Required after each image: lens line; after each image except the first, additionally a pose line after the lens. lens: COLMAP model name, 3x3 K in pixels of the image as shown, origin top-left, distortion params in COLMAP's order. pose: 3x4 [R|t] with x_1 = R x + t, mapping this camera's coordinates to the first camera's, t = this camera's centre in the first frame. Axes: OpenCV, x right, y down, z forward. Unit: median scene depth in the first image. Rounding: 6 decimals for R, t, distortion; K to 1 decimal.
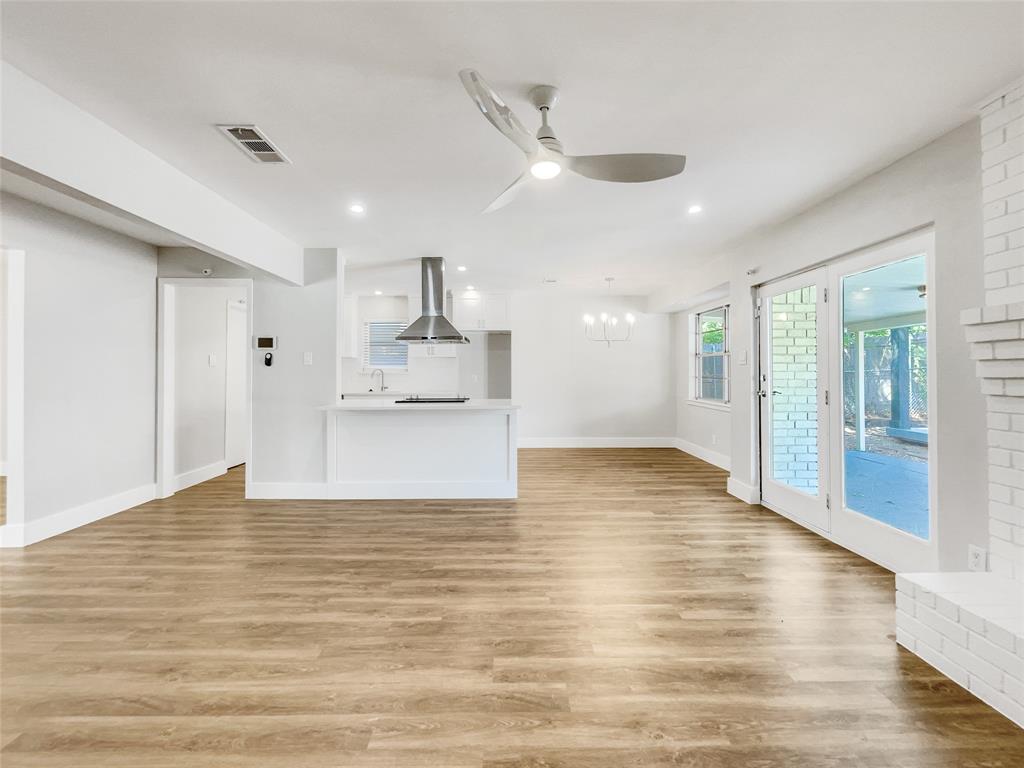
lens RADIAL K [[442.3, 0, 511.4], [0, 442.3, 375.0], [0, 0, 1]] dist [-0.000304, 0.000788]
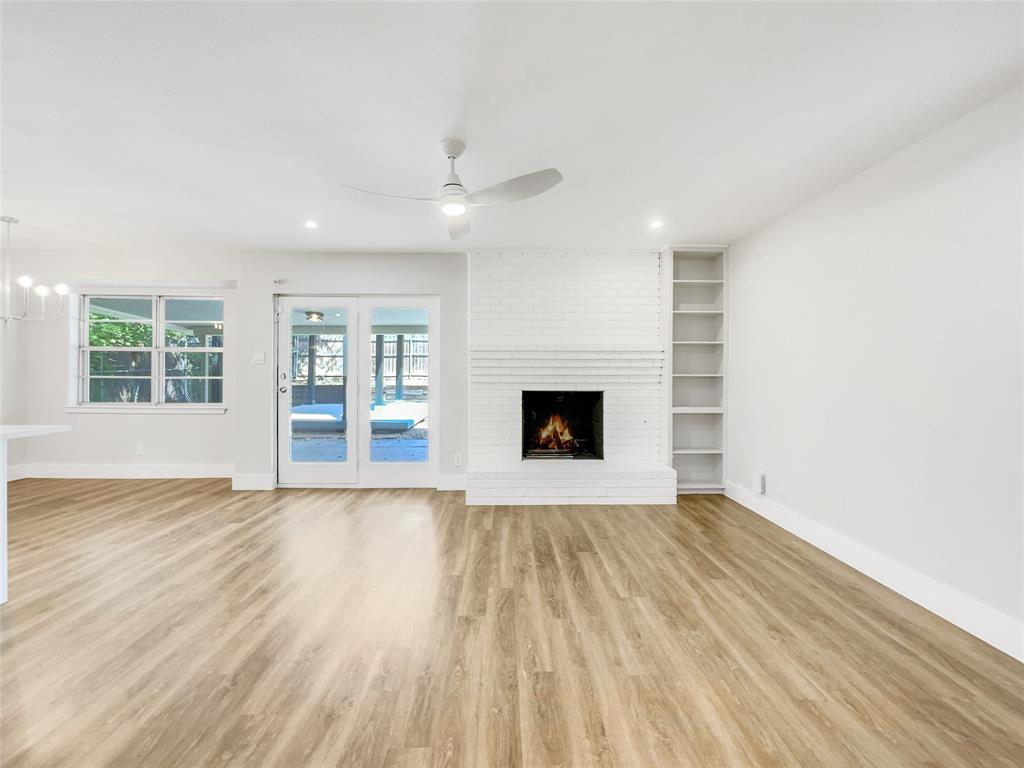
lens RADIAL K [[442.3, 0, 512.5], [0, 442.3, 374.6], [0, 0, 1]] dist [-0.000304, 0.000788]
pose [[-0.024277, -0.003127, 0.999700, -0.839577], [-0.000483, 0.999995, 0.003116, -0.001732], [-0.999705, -0.000408, -0.024278, 0.609749]]
